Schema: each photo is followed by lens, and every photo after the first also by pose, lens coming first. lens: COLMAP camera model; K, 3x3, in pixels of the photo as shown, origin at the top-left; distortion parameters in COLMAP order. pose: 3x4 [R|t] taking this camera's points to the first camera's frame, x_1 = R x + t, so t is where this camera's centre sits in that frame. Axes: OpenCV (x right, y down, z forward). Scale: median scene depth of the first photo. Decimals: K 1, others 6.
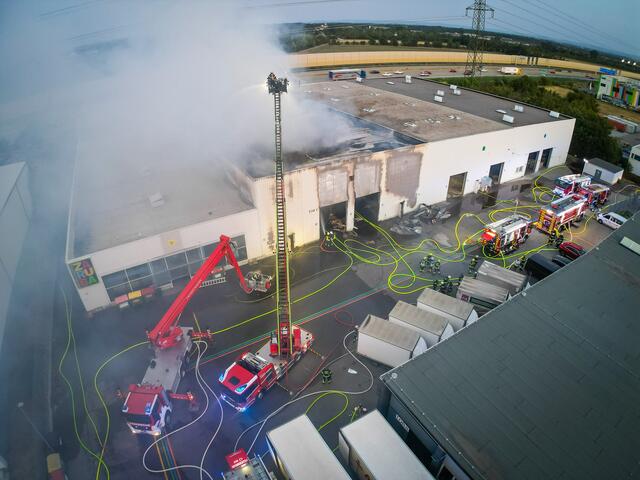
lens RADIAL K [[376.7, 0, 320.0], [0, 376.7, 240.0], [0, 0, 1]] dist [-0.188196, 0.025505]
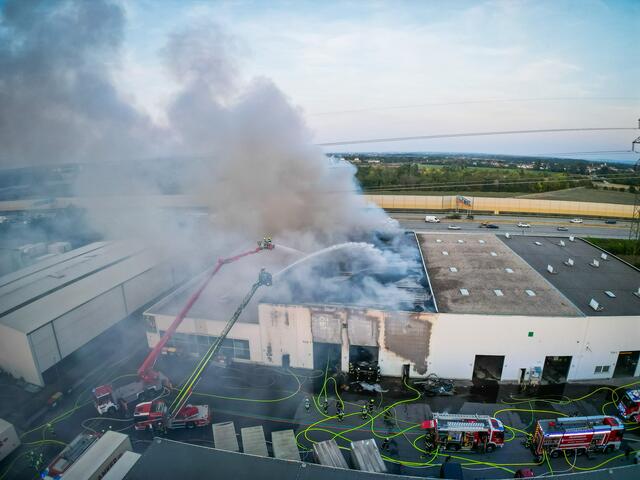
lens RADIAL K [[376.7, 0, 320.0], [0, 376.7, 240.0], [0, 0, 1]] dist [-0.188196, 0.025505]
pose [[0.758826, 0.150600, -0.633642, 0.657008], [-0.341890, 0.920181, -0.190732, -0.152753], [0.554341, 0.361368, 0.749746, 0.017943]]
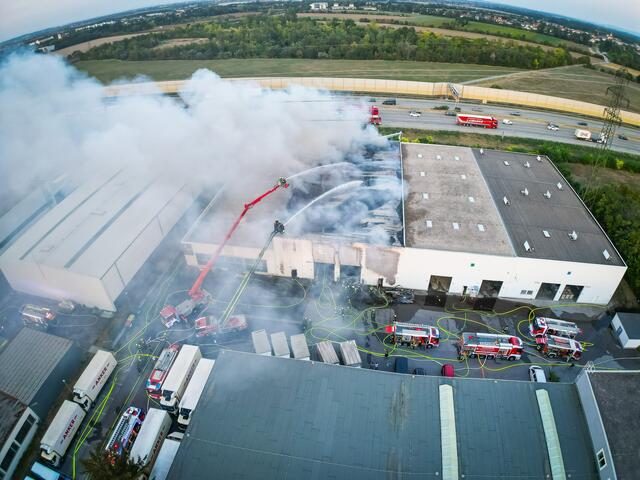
lens RADIAL K [[376.7, 0, 320.0], [0, 376.7, 240.0], [0, 0, 1]] dist [-0.188196, 0.025505]
pose [[0.772333, 0.376895, -0.511324, 0.755487], [-0.332727, 0.925728, 0.179781, -0.440485], [0.541106, 0.031281, 0.840373, -0.327448]]
